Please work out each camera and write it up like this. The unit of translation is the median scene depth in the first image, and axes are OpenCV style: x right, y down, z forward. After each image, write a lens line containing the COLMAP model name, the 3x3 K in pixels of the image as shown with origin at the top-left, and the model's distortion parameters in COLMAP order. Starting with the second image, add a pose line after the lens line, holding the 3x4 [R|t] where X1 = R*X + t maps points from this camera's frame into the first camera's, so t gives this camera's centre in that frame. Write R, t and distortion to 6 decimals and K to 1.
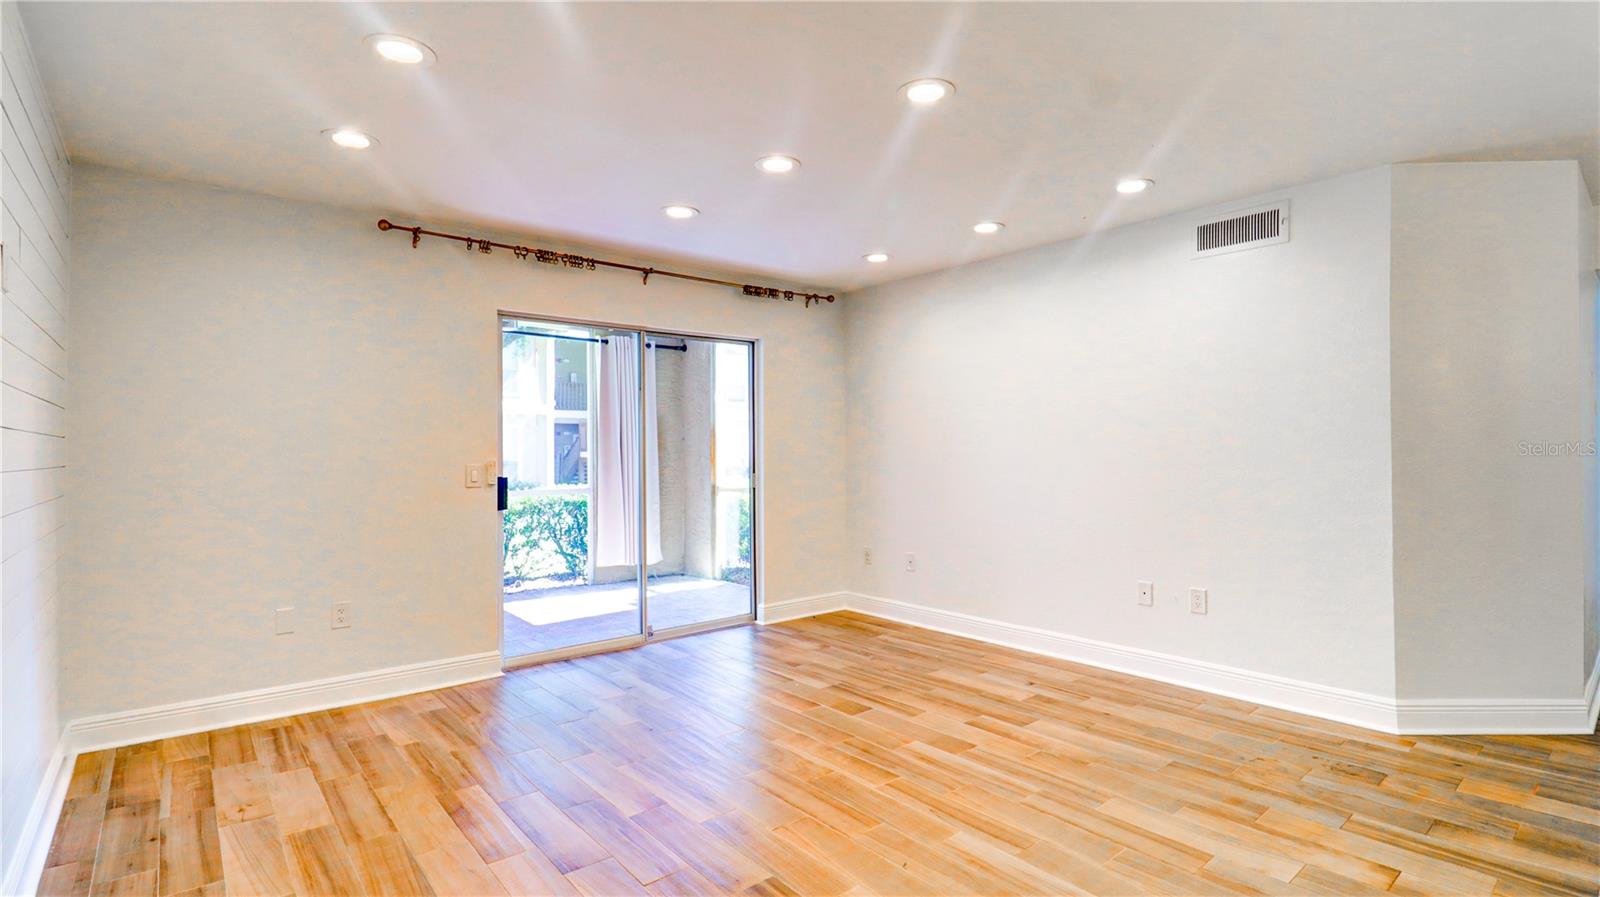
lens RADIAL K [[734.3, 0, 847.3], [0, 734.3, 450.2], [0, 0, 1]] dist [-0.015746, -0.005106]
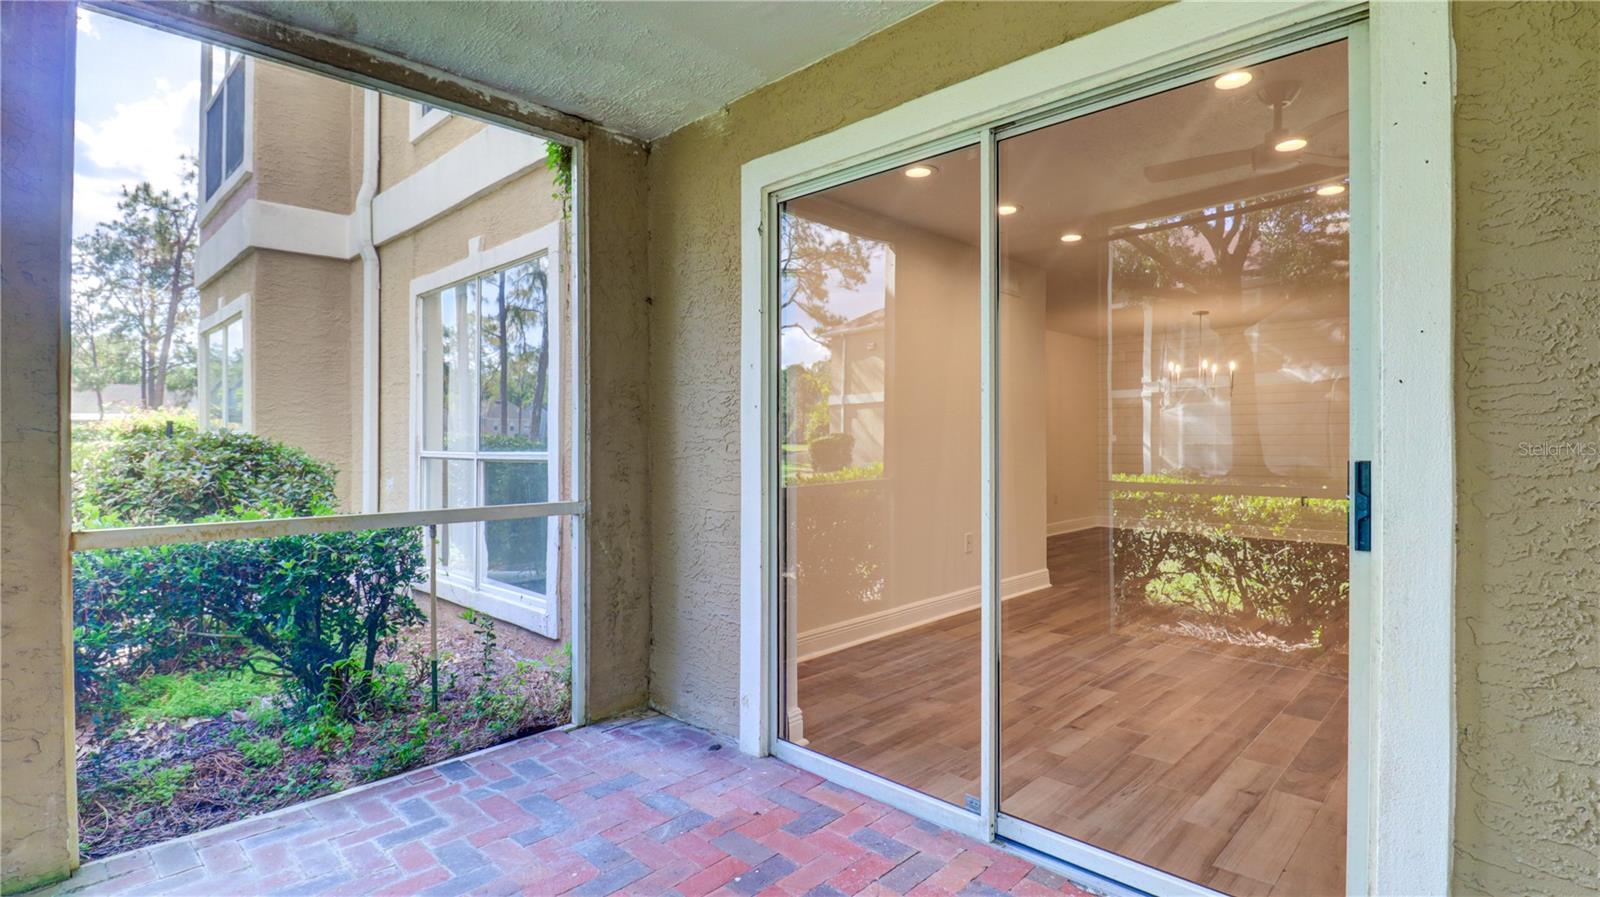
lens RADIAL K [[763.1, 0, 800.7], [0, 763.1, 442.0], [0, 0, 1]] dist [-0.003015, -0.009902]
pose [[-0.073133, 0.005692, 0.997306, -1.100077], [-0.004448, 0.999972, -0.006033, 0.039423], [-0.997312, -0.004877, -0.073105, 1.730790]]
